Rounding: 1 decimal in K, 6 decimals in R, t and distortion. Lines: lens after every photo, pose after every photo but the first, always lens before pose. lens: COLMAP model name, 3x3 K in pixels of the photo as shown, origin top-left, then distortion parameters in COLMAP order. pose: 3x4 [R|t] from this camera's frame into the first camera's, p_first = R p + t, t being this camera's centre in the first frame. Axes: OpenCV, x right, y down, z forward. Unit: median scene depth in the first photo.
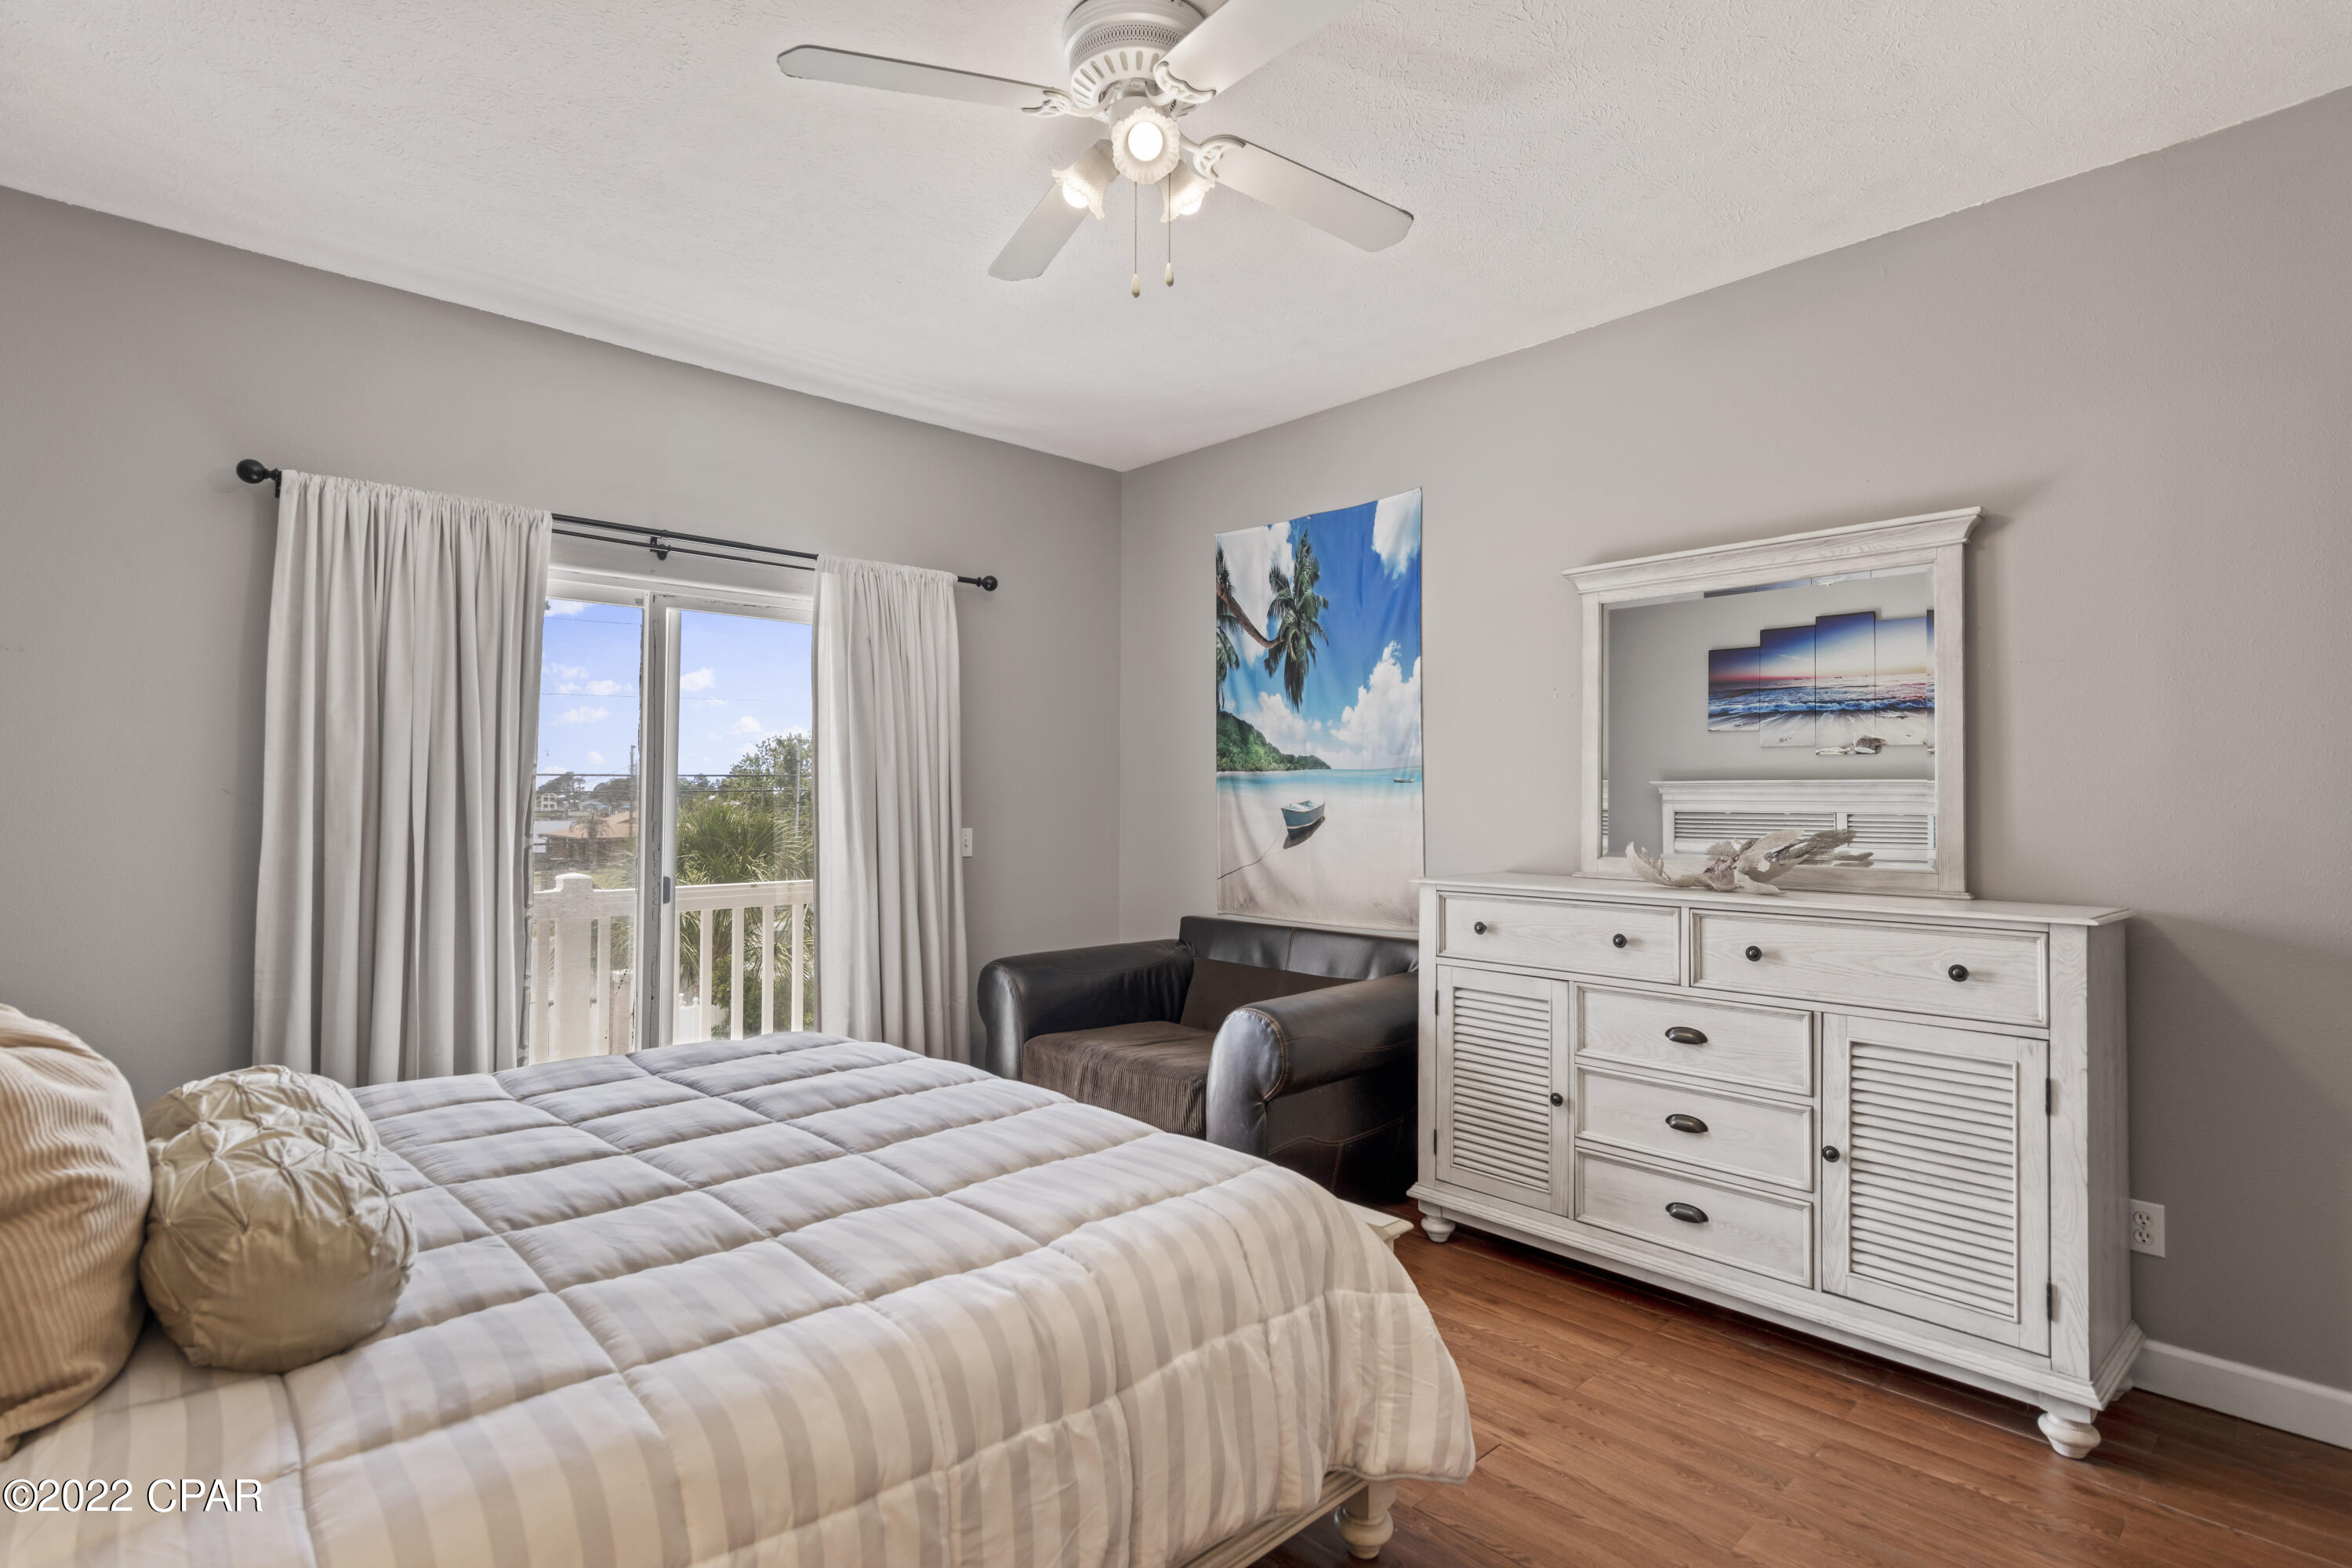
lens RADIAL K [[1141.3, 0, 1176.0], [0, 1141.3, 784.0], [0, 0, 1]] dist [-0.000568, 0.000121]
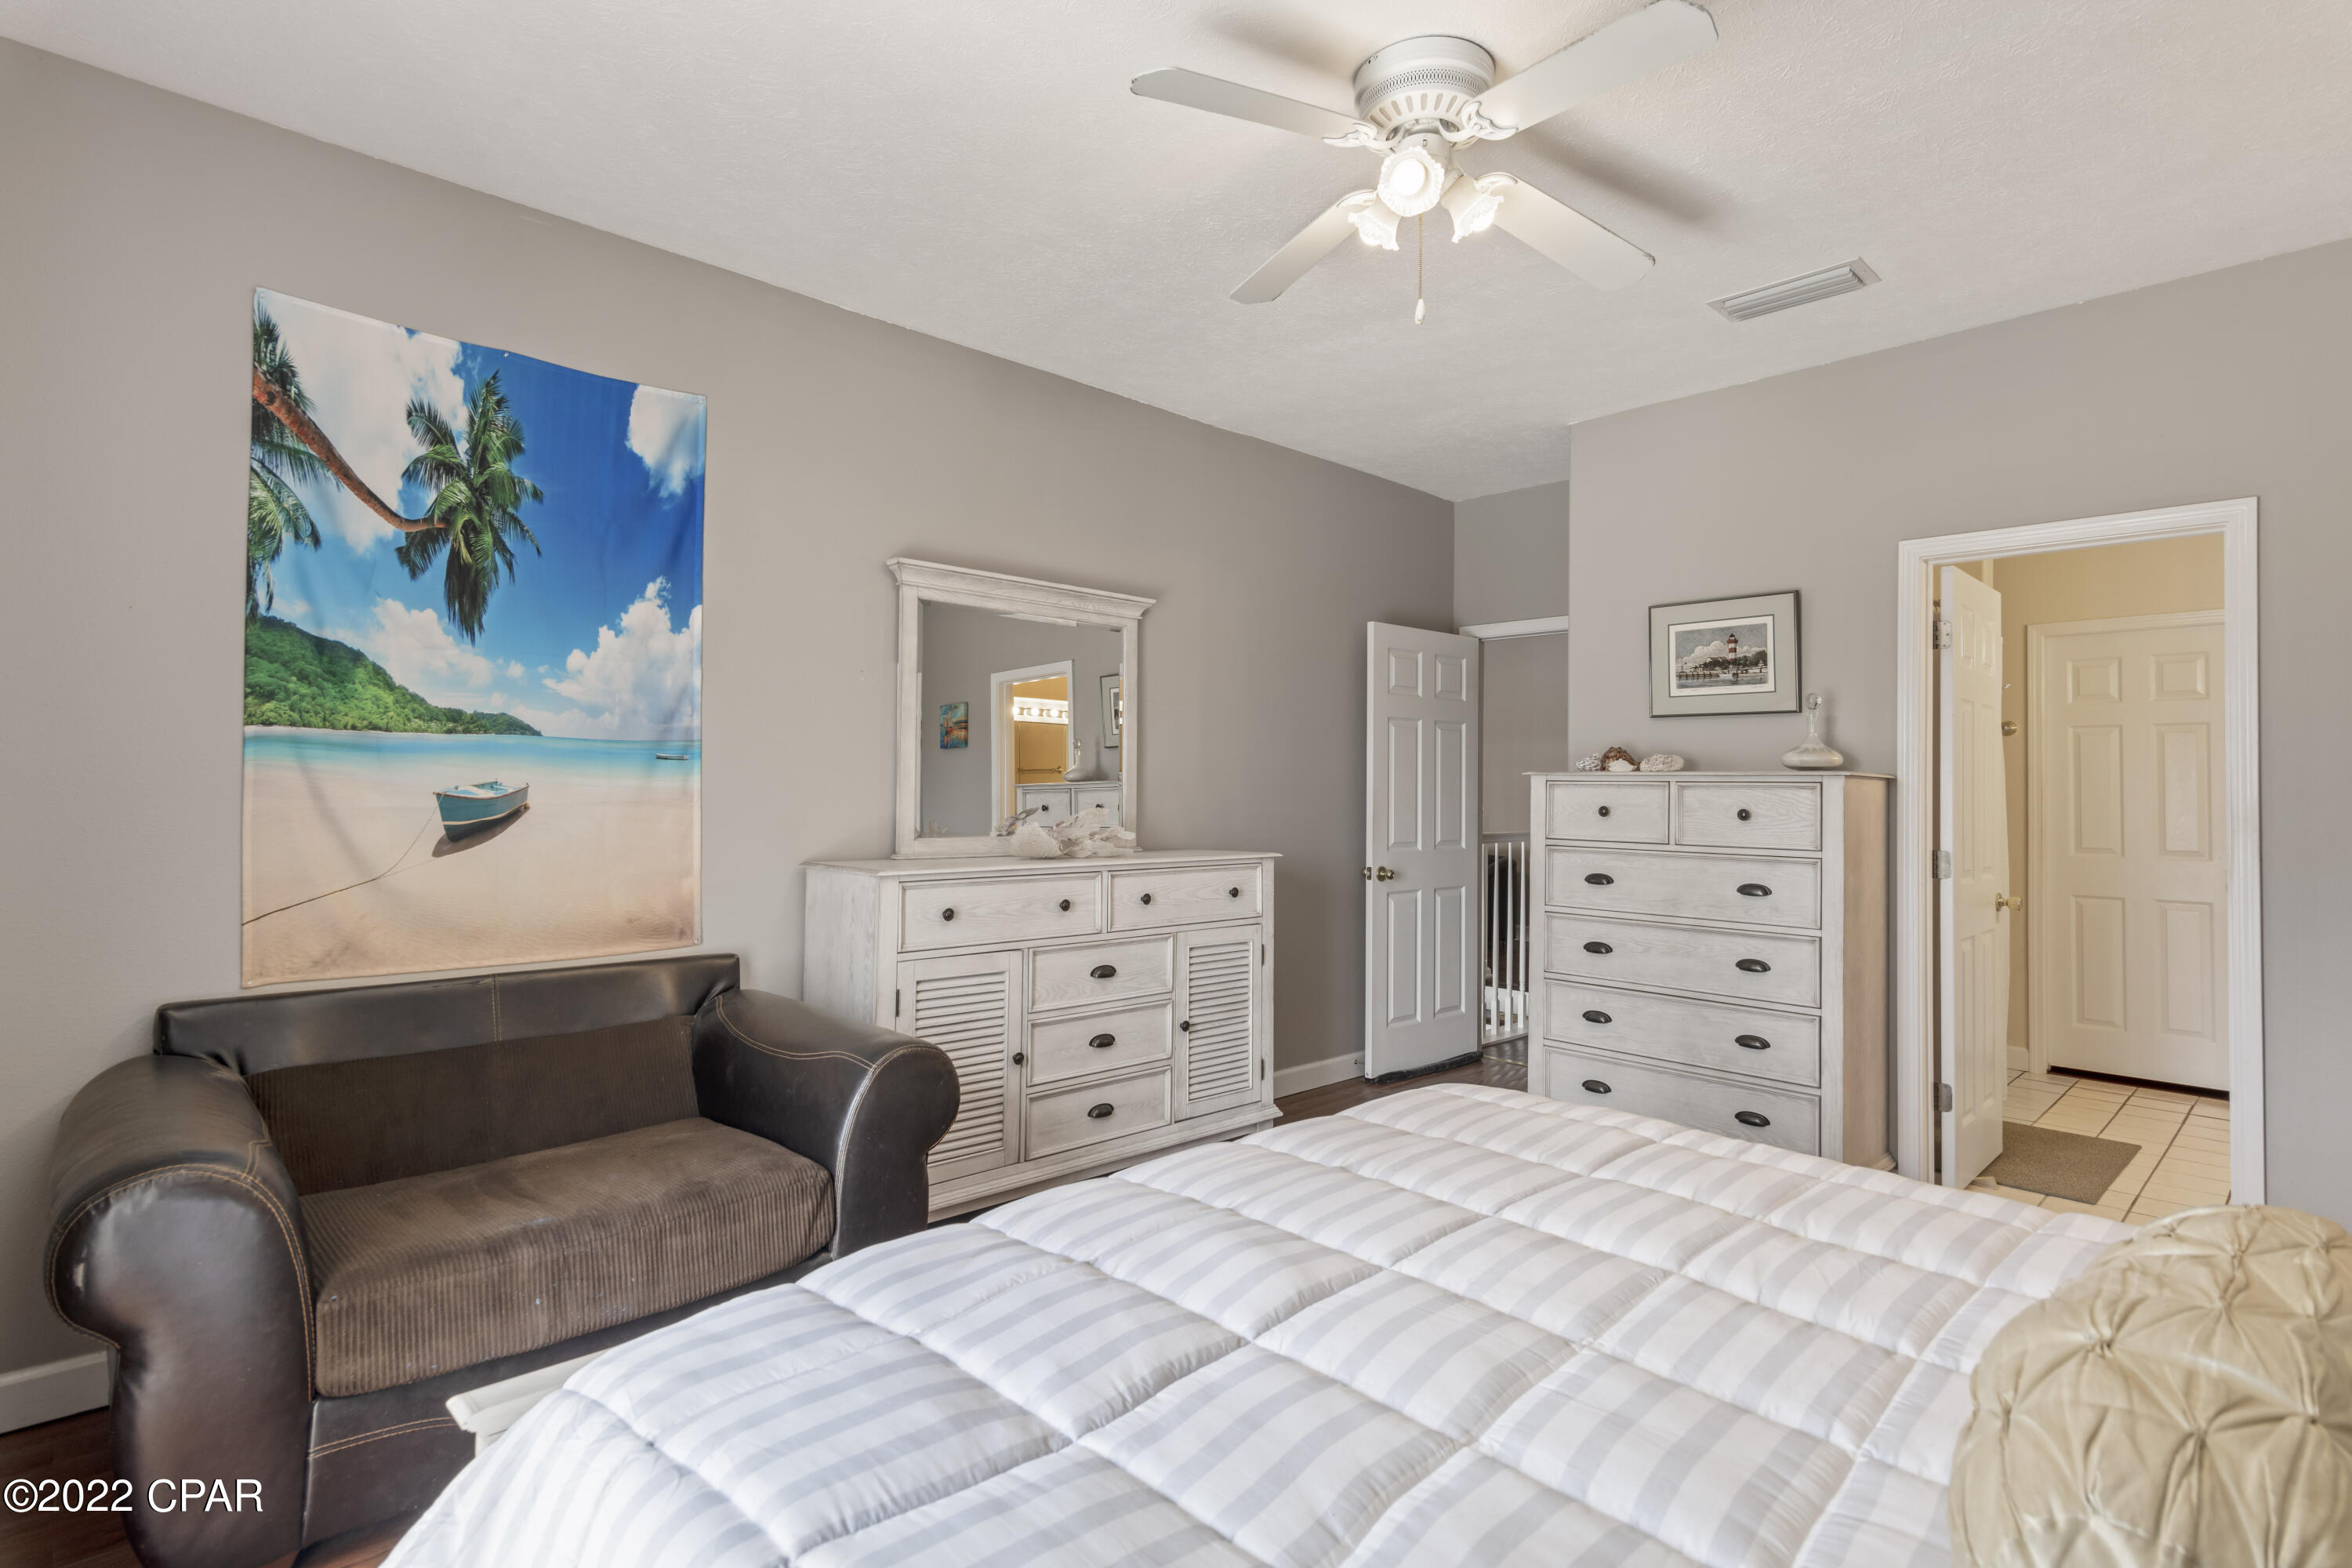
lens RADIAL K [[1141.3, 0, 1176.0], [0, 1141.3, 784.0], [0, 0, 1]] dist [-0.000568, 0.000121]
pose [[0.011556, 0.004024, 0.999925, -0.555249], [-0.024407, 0.999695, -0.003741, 0.009393], [-0.999635, -0.024362, 0.011650, 0.611767]]
